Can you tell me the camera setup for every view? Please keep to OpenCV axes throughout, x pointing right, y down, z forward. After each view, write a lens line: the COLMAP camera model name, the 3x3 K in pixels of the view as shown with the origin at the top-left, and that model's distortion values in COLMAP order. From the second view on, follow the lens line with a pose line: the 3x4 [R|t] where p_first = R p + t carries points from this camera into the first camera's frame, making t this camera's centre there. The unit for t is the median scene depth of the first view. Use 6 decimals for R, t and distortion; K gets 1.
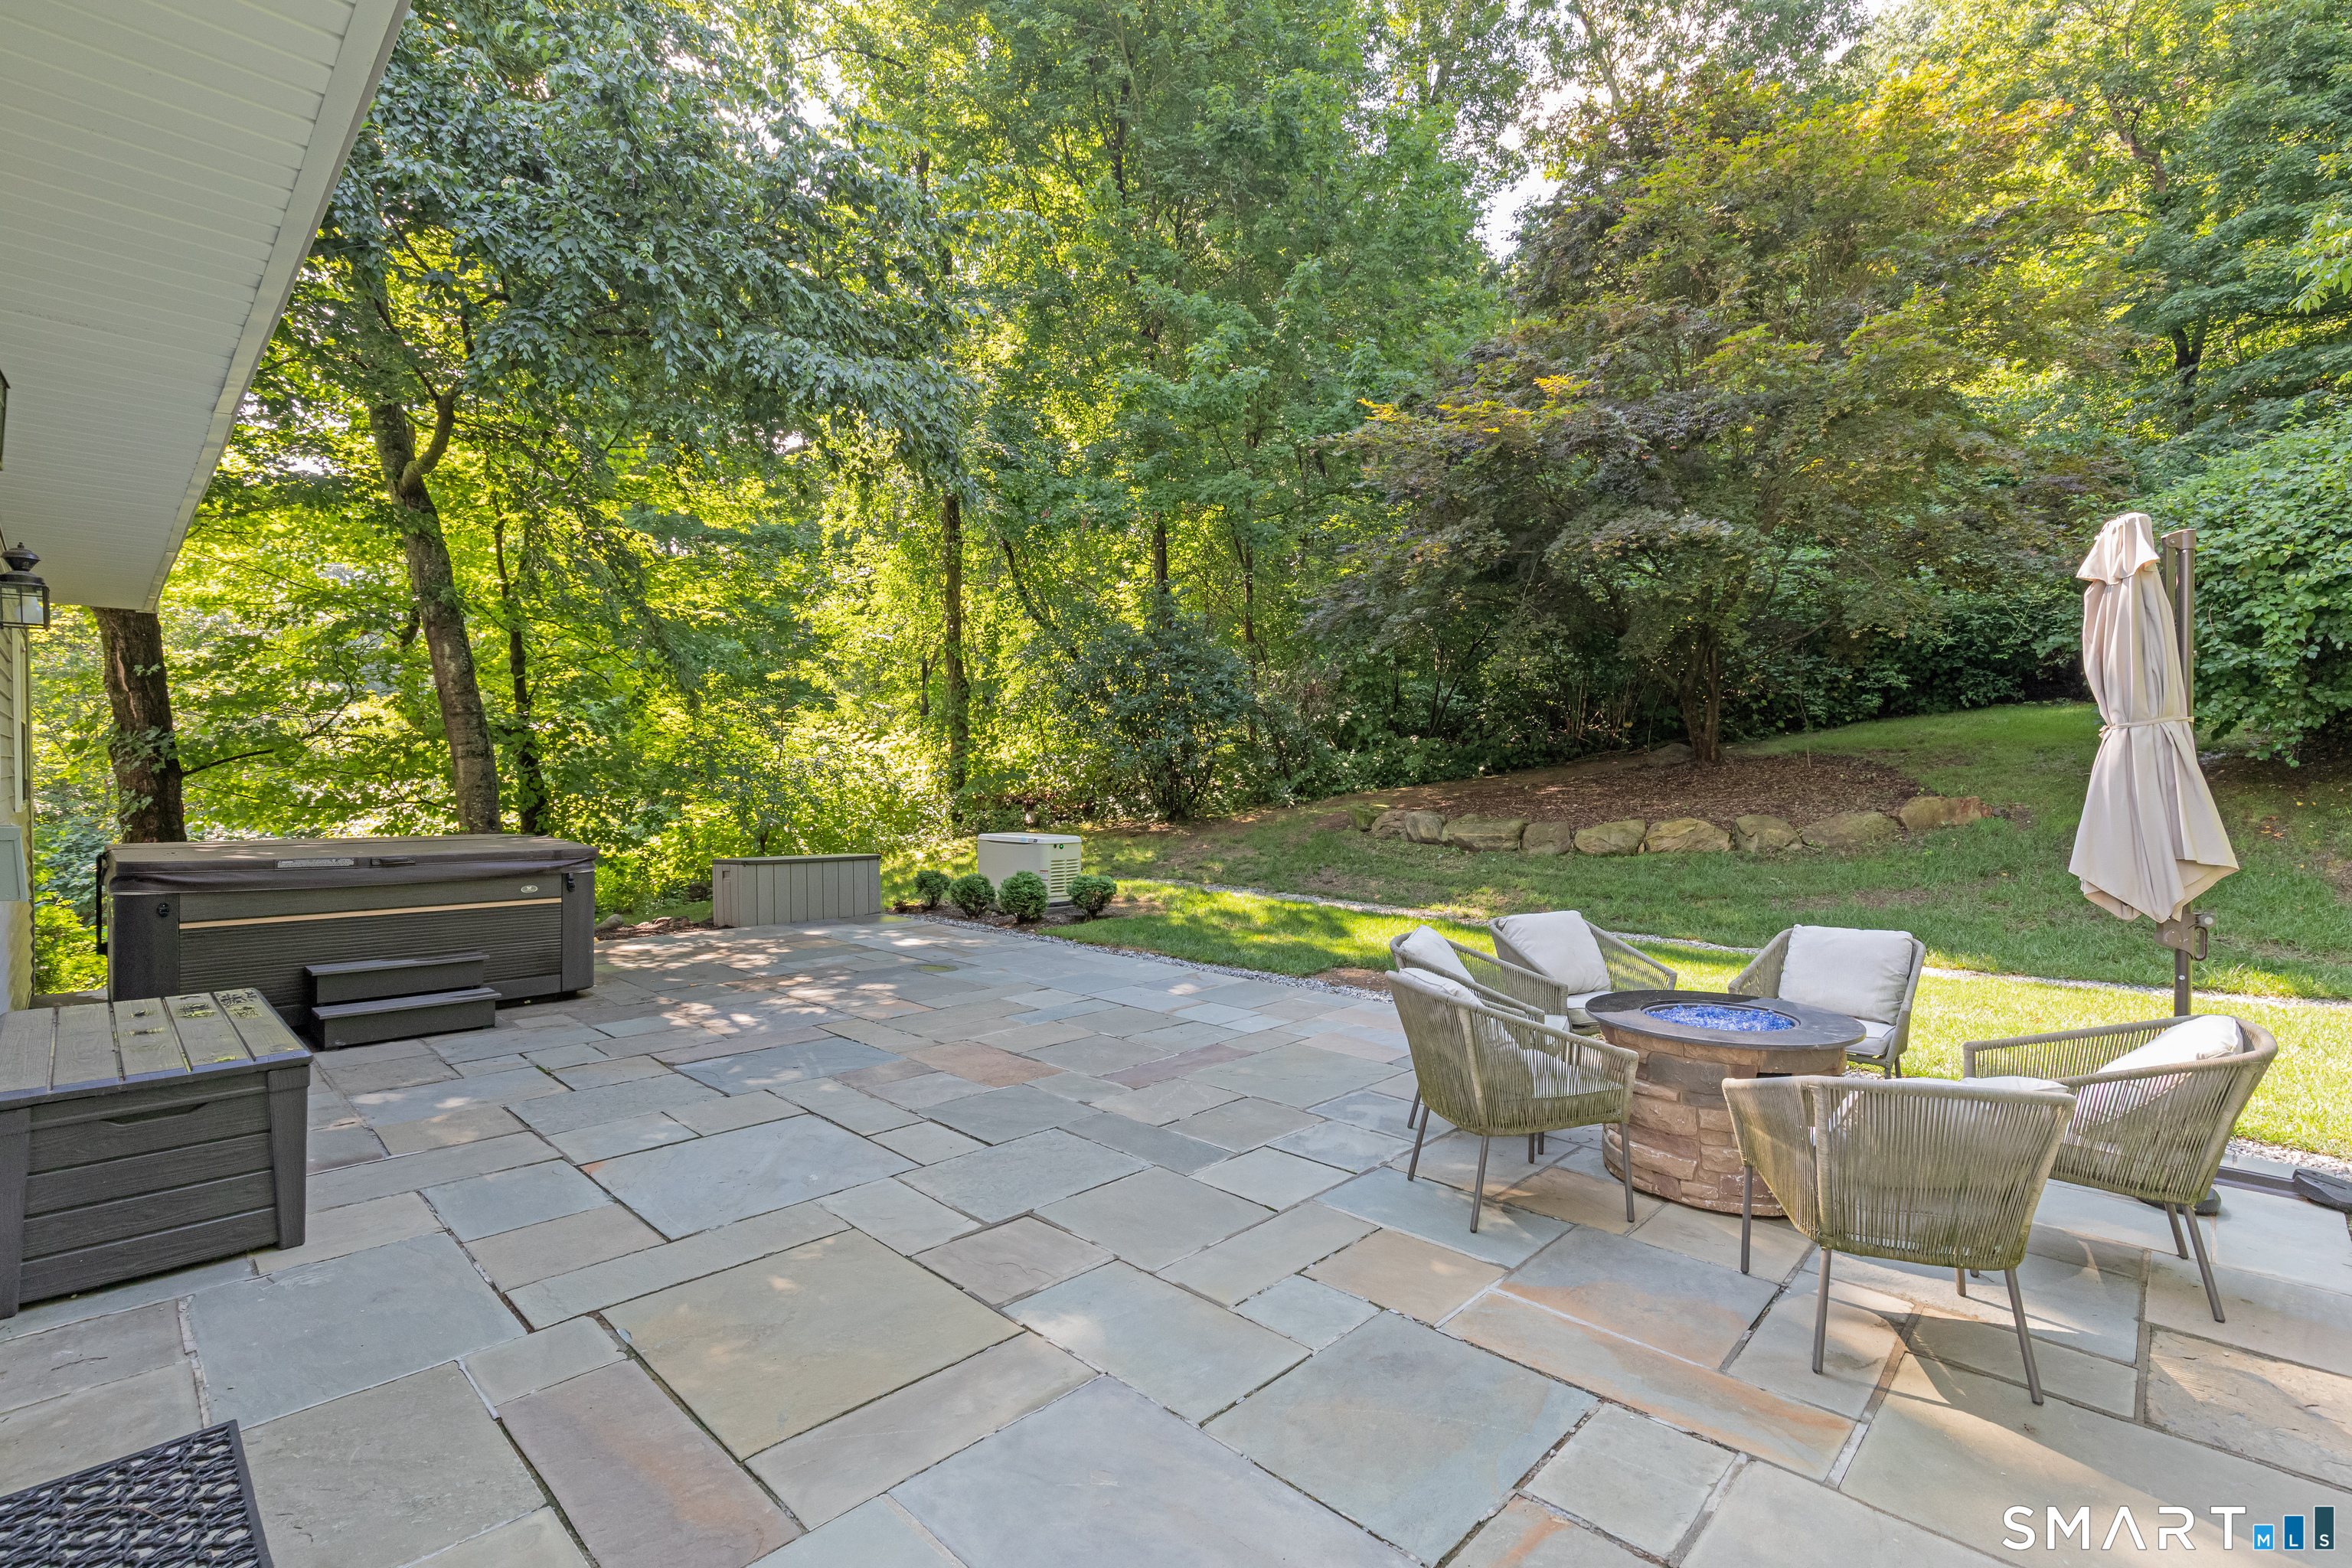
lens RADIAL K [[1061.0, 0, 1198.0], [0, 1061.0, 780.0], [0, 0, 1]] dist [0.007941, -0.000380]
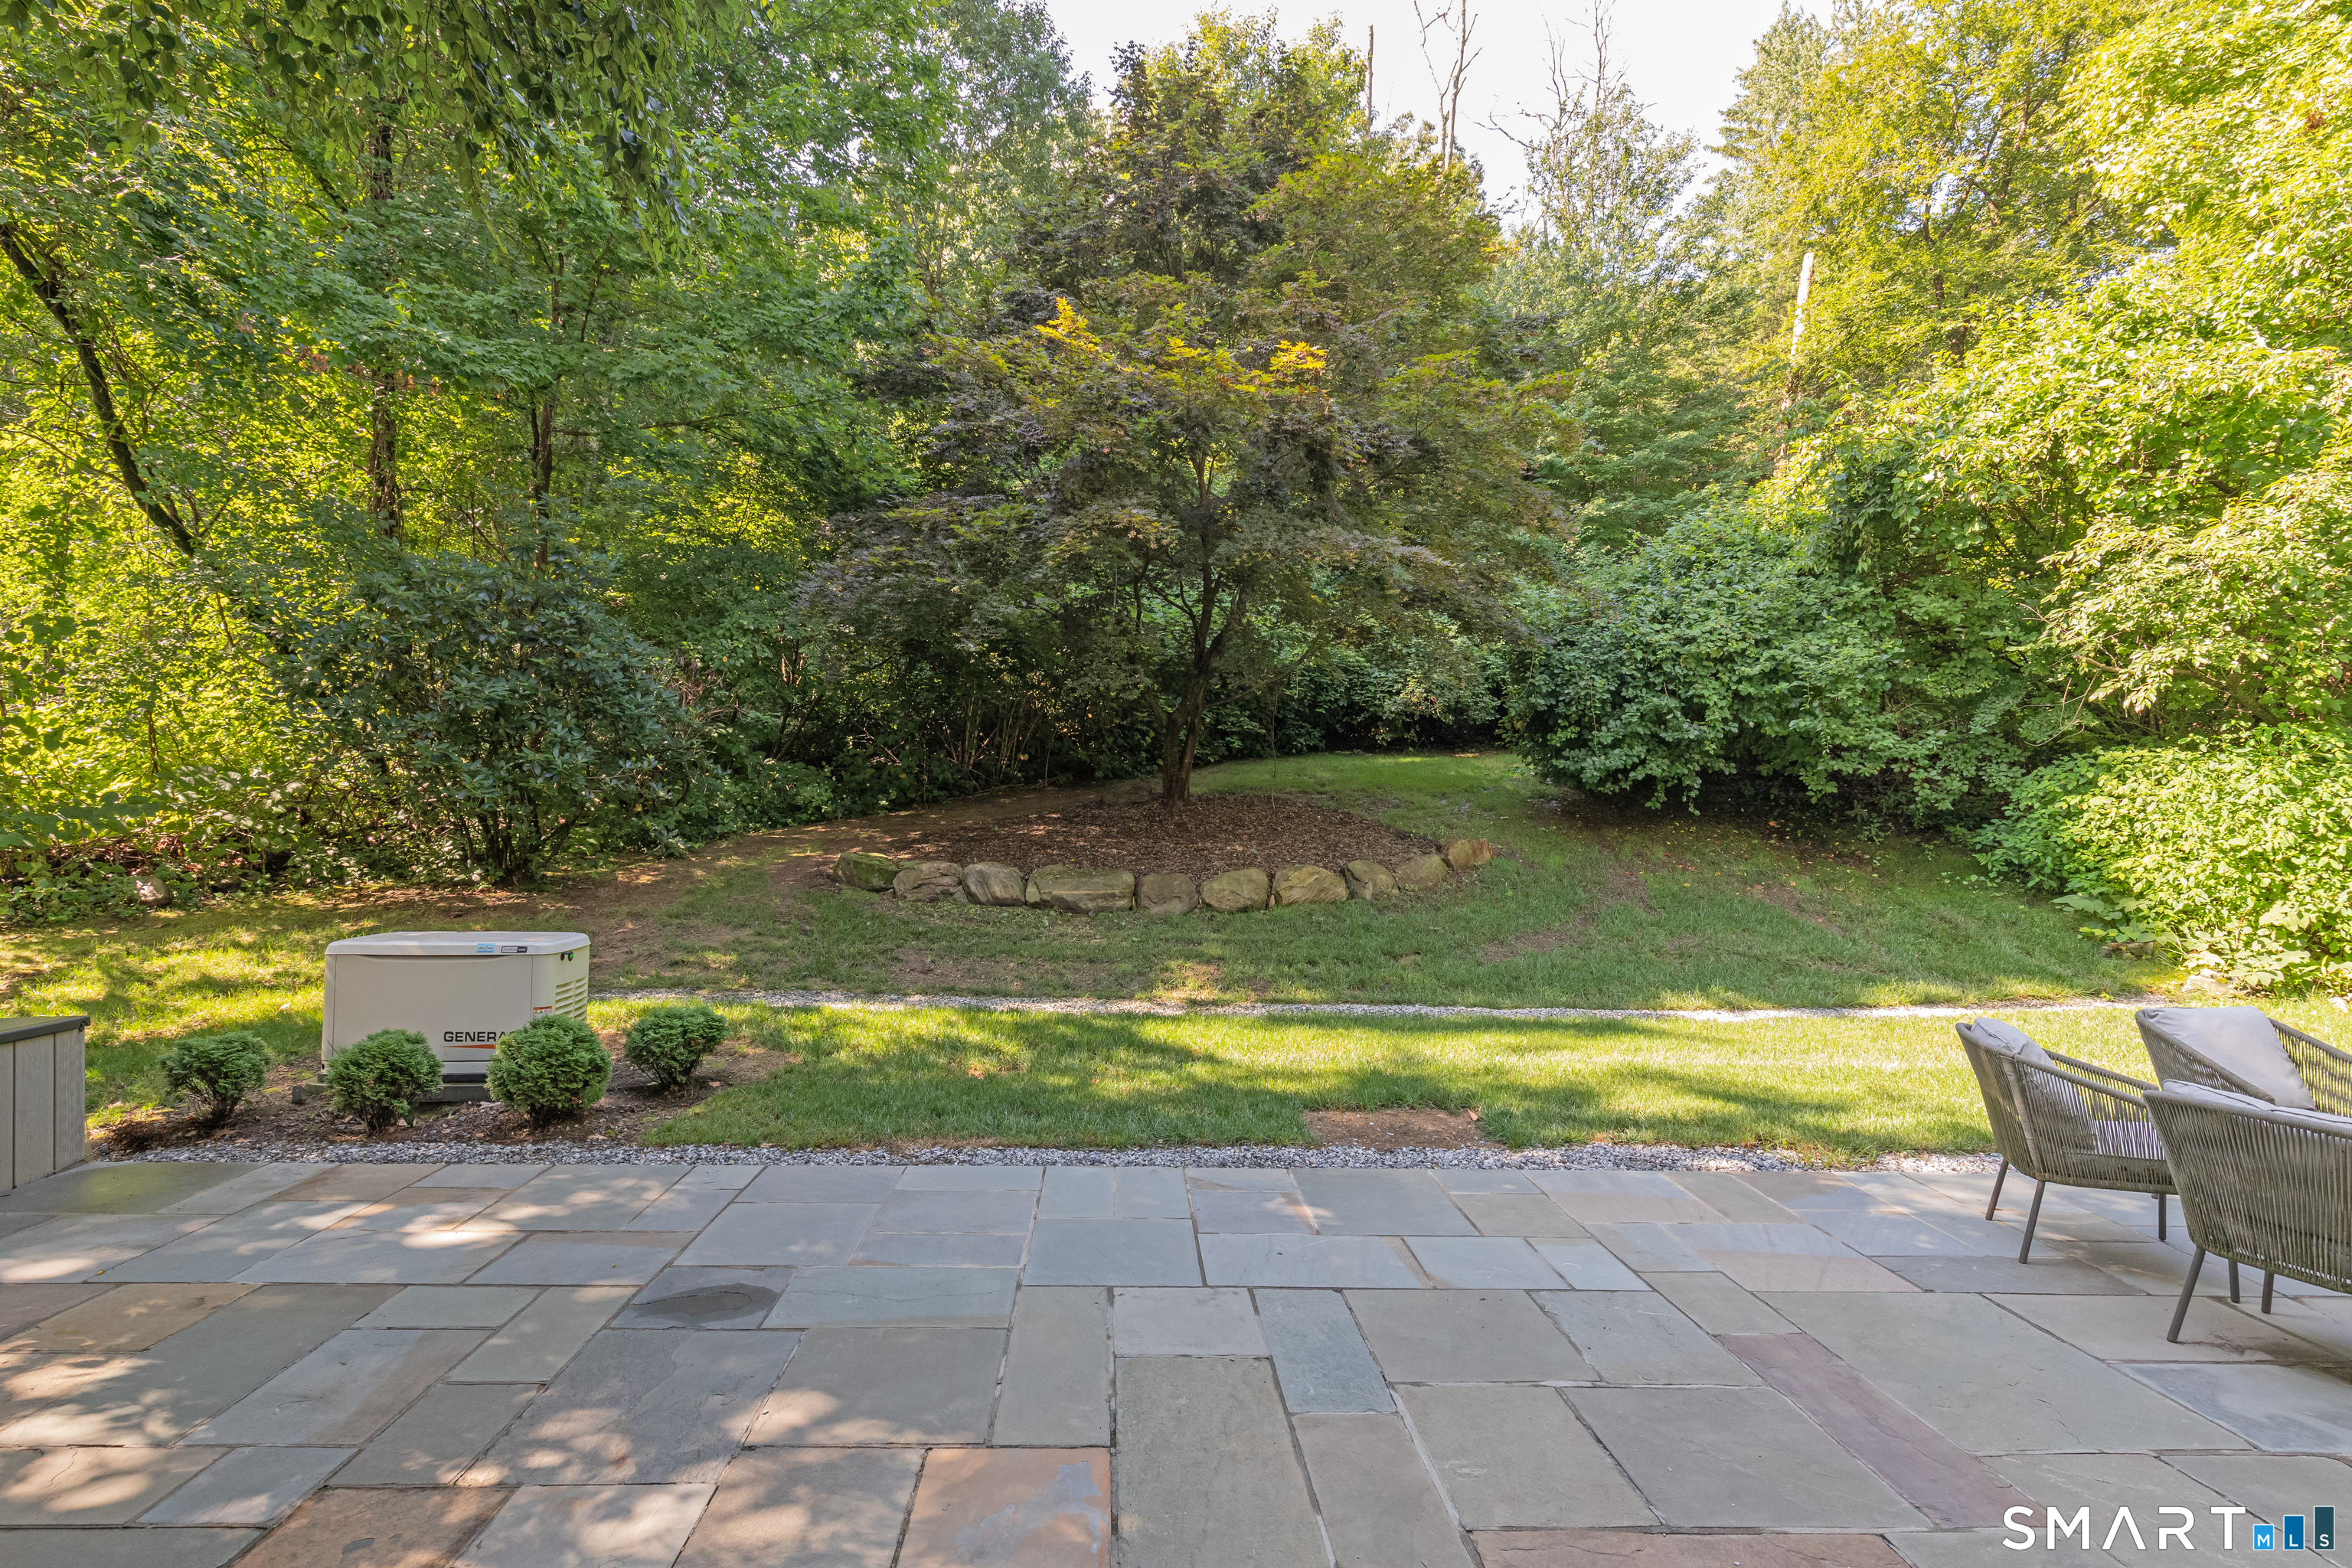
lens RADIAL K [[1117.9, 0, 1120.0], [0, 1117.9, 784.8], [0, 0, 1]] dist [0.008686, -0.000094]
pose [[0.703228, 0.025665, 0.710501, -0.319908], [-0.011145, 0.999623, -0.025078, -0.006763], [-0.710877, 0.009717, 0.703249, 0.428520]]
